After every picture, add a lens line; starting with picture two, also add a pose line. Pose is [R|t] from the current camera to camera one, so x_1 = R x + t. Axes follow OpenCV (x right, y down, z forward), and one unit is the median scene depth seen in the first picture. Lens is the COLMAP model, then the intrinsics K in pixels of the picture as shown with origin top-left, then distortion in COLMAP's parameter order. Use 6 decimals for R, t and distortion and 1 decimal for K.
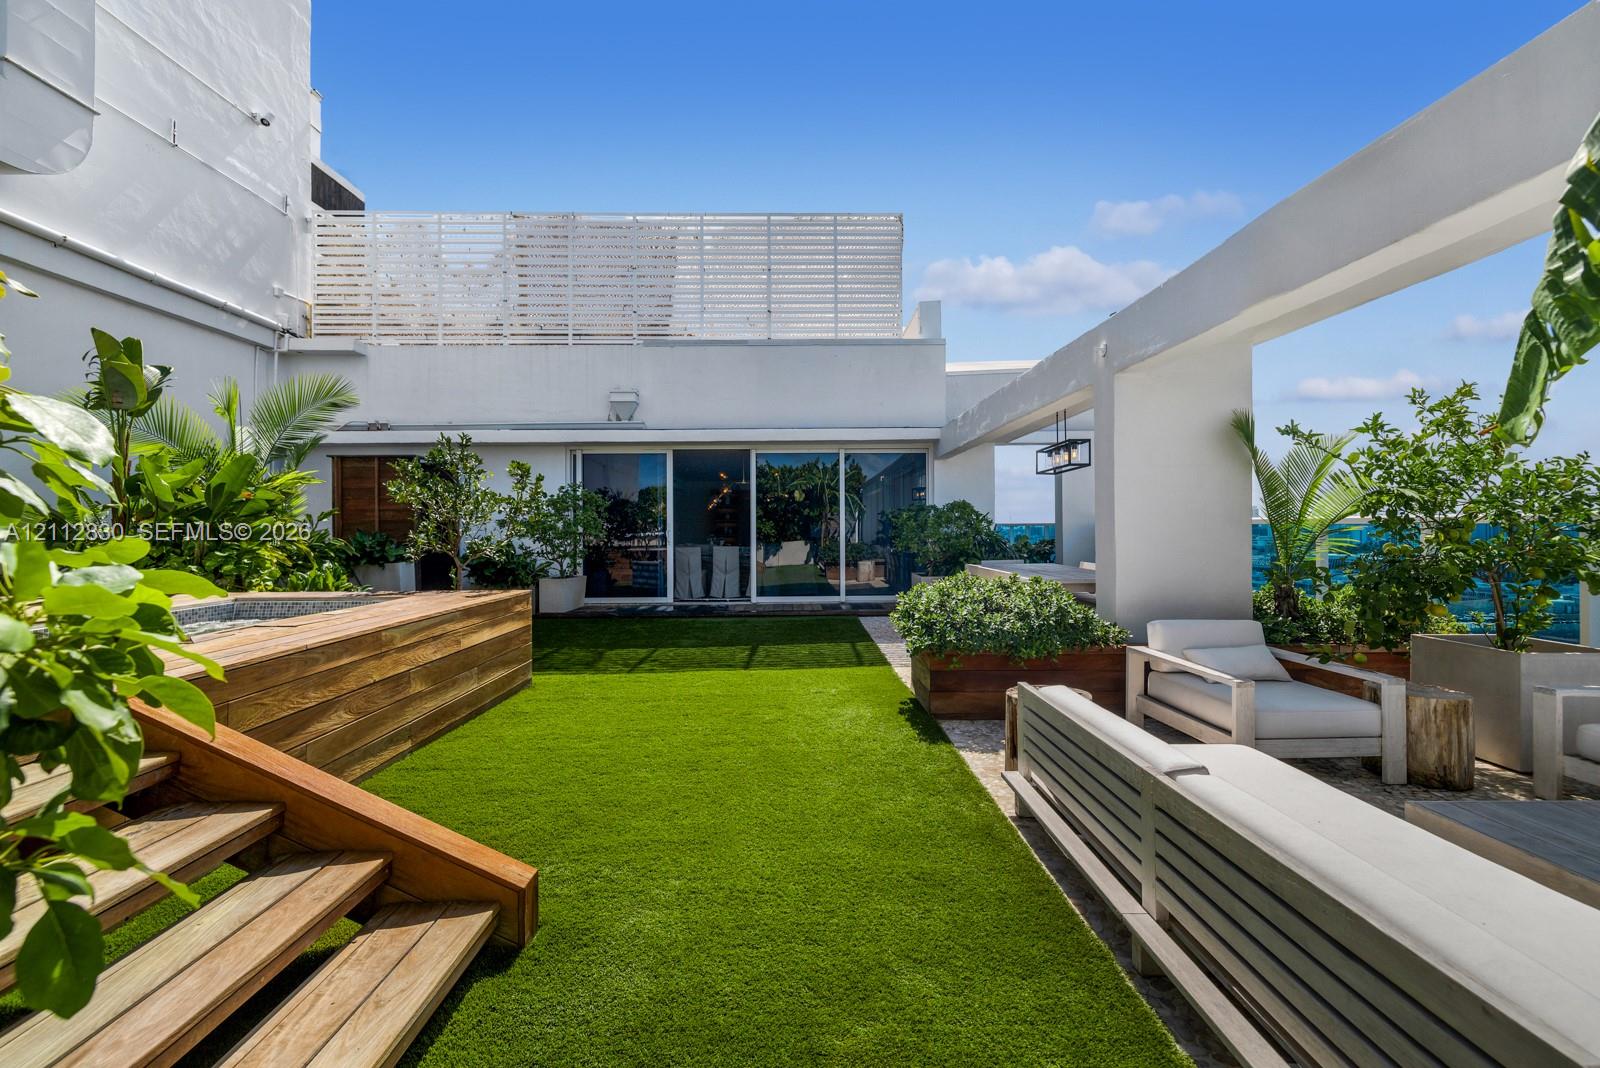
lens RADIAL K [[705.6, 0, 795.1], [0, 705.6, 527.0], [0, 0, 1]] dist [-0.000042, 0.000326]
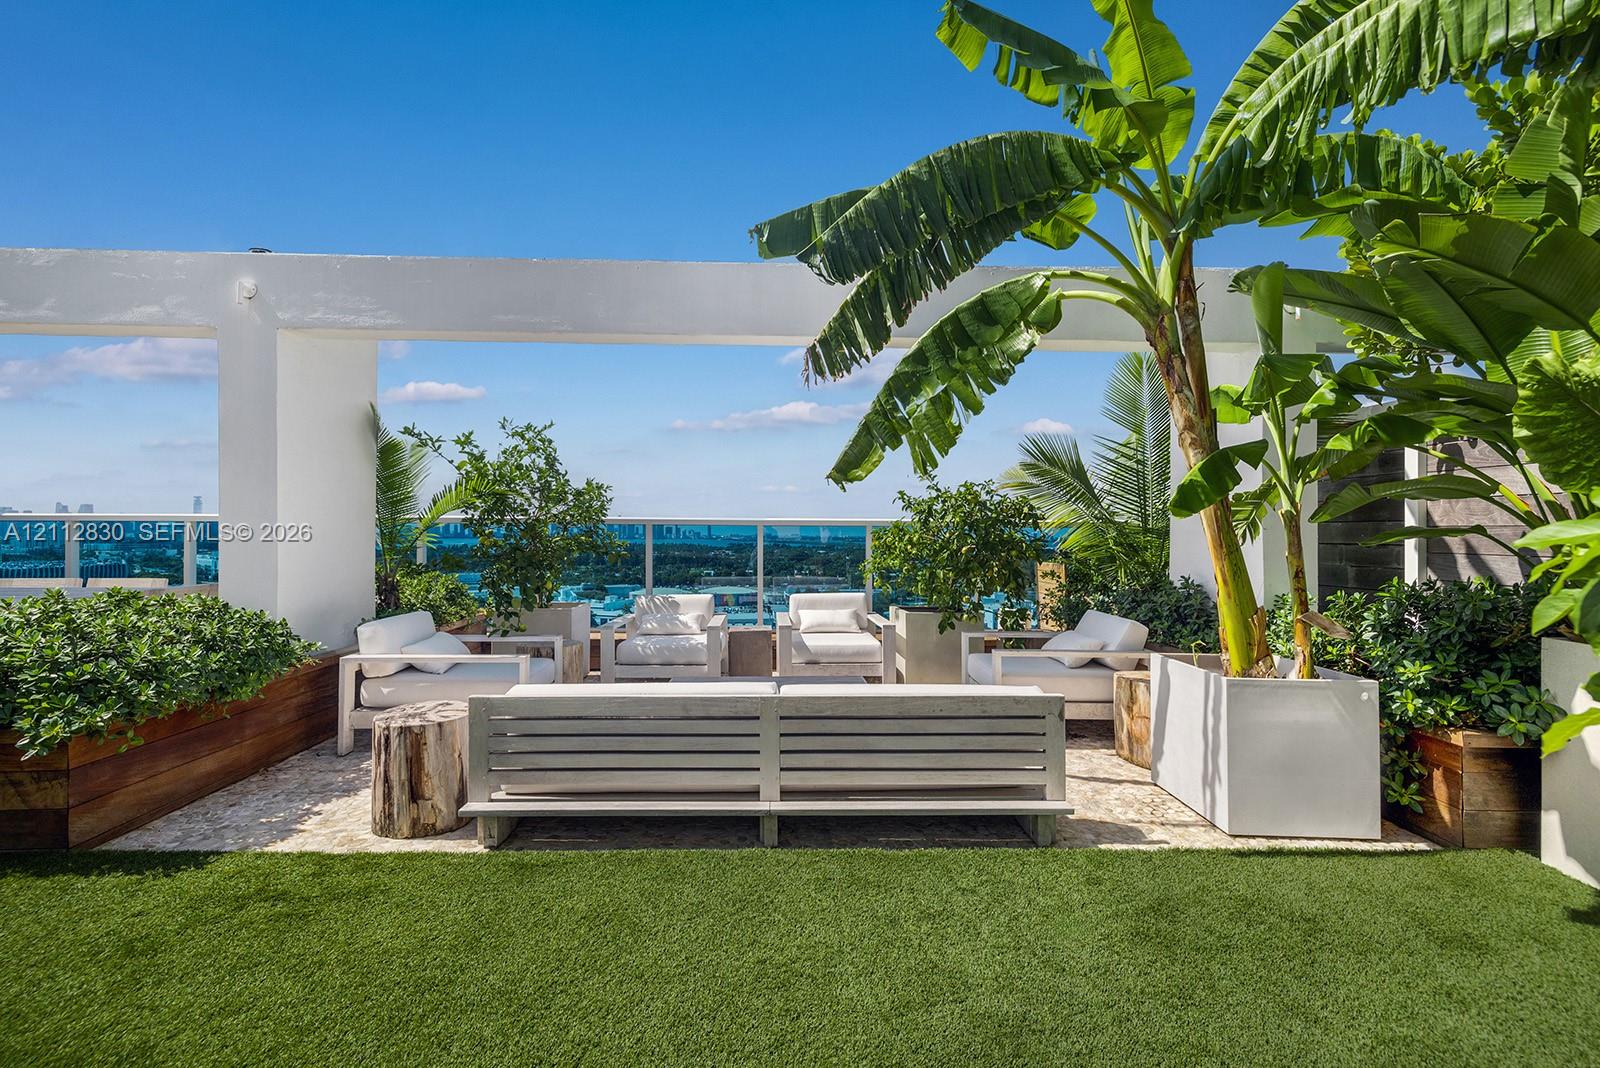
lens RADIAL K [[705.6, 0, 795.1], [0, 705.6, 527.0], [0, 0, 1]] dist [-0.000042, 0.000326]
pose [[-0.038552, 0.011918, 0.999186, -0.414662], [0.000101, 0.999929, -0.011923, 0.020572], [-0.999257, -0.000359, -0.038550, 0.483713]]
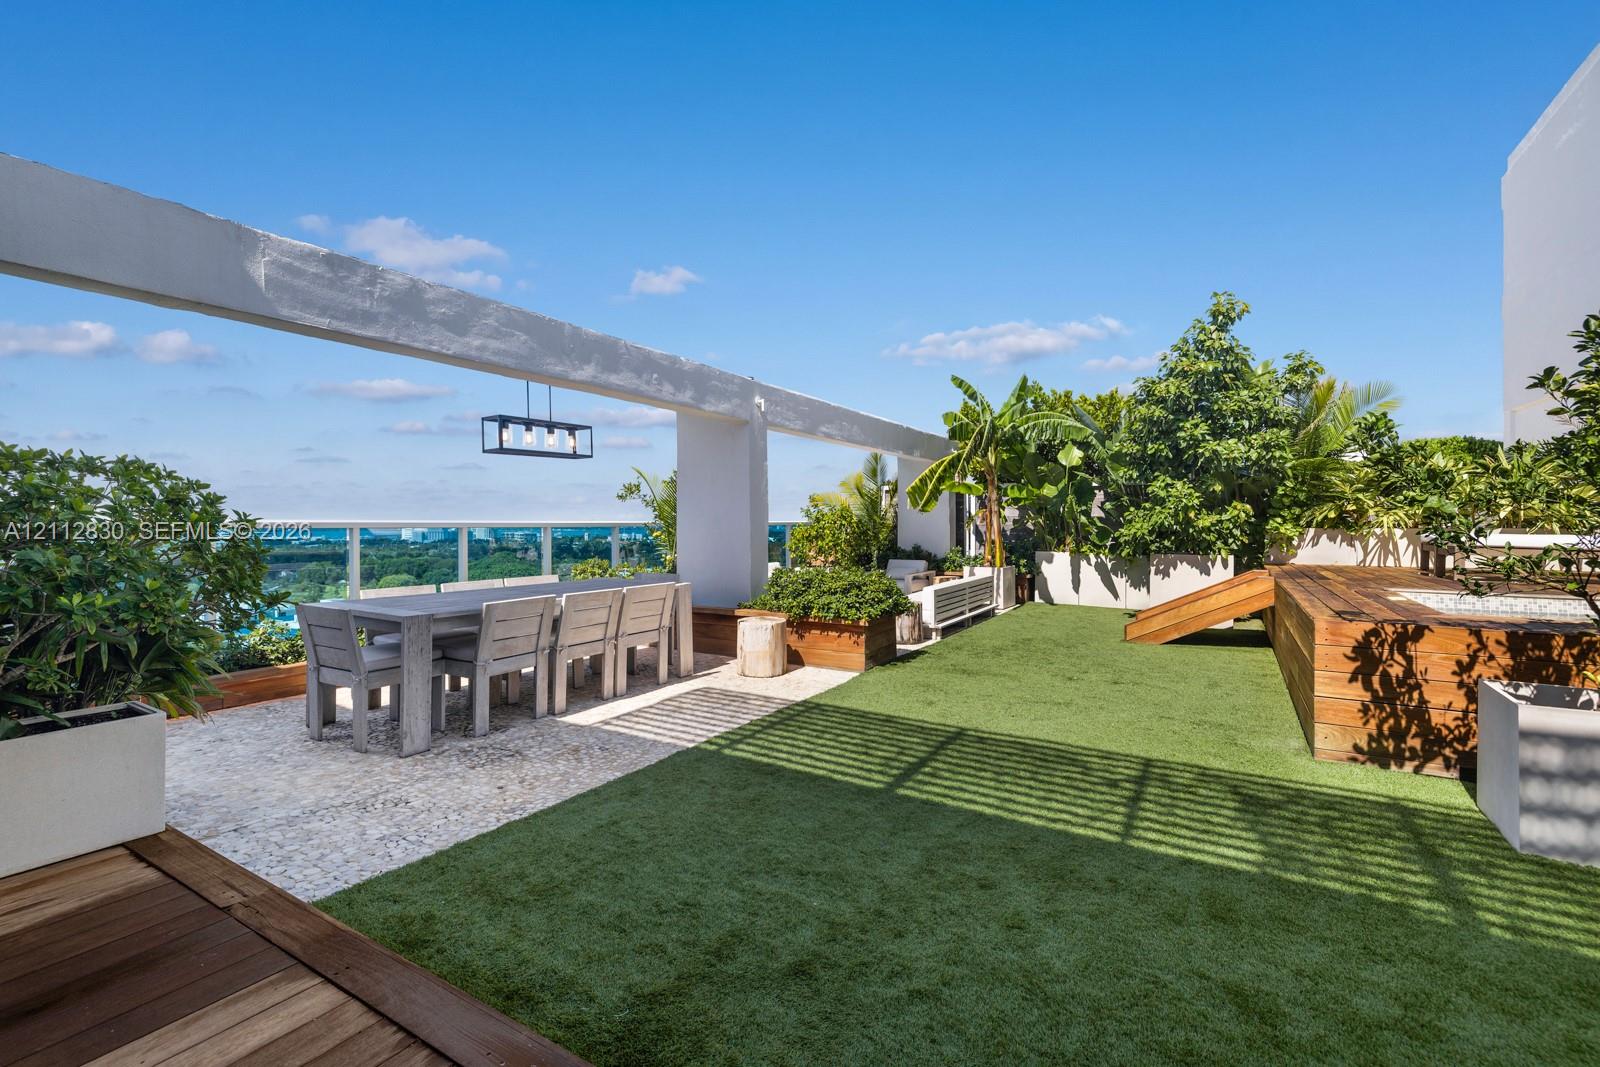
lens RADIAL K [[705.6, 0, 795.1], [0, 705.6, 526.5], [0, 0, 1]] dist [-0.000042, 0.000326]
pose [[-0.857268, 0.002912, 0.514861, -0.412740], [0.007124, 0.999955, 0.006207, -0.012376], [-0.514820, 0.008989, -0.857251, 2.426993]]
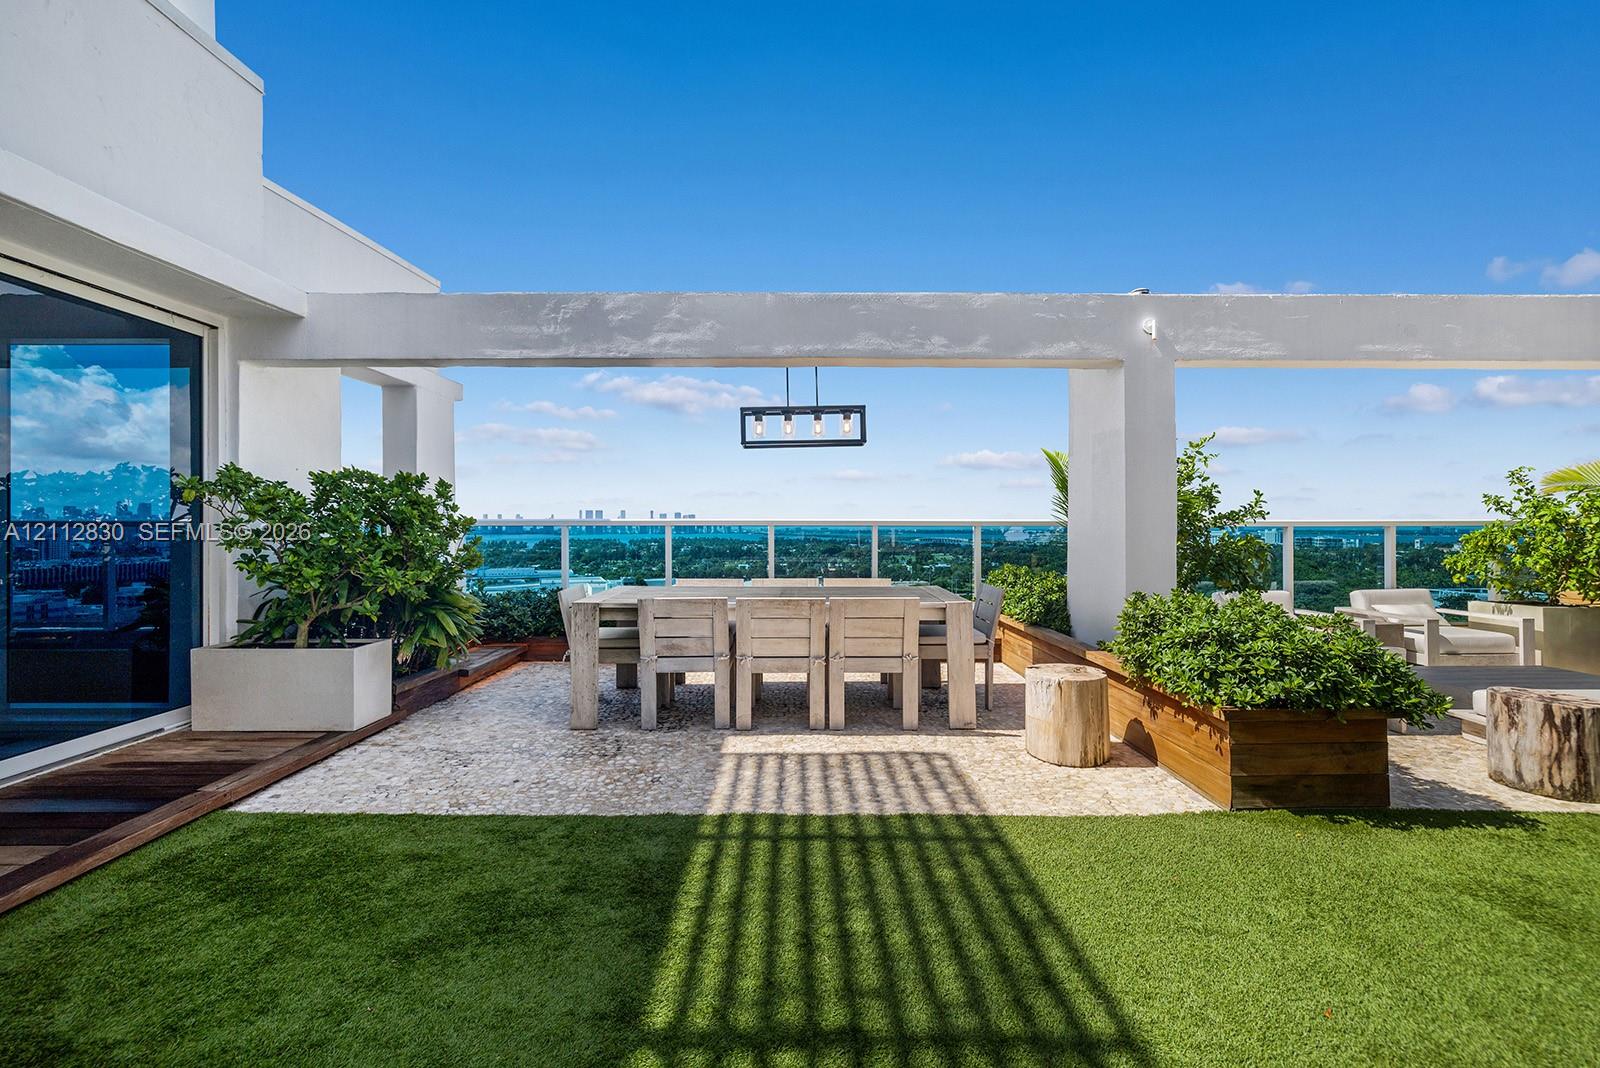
lens RADIAL K [[687.4, 0, 799.2], [0, 687.4, 524.6], [0, 0, 1]] dist [0.002961, 0.000585]
pose [[-0.007117, 0.006789, 0.999952, -0.489981], [0.003470, 0.999971, -0.006764, 0.000776], [-0.999969, 0.003422, -0.007141, 1.674806]]
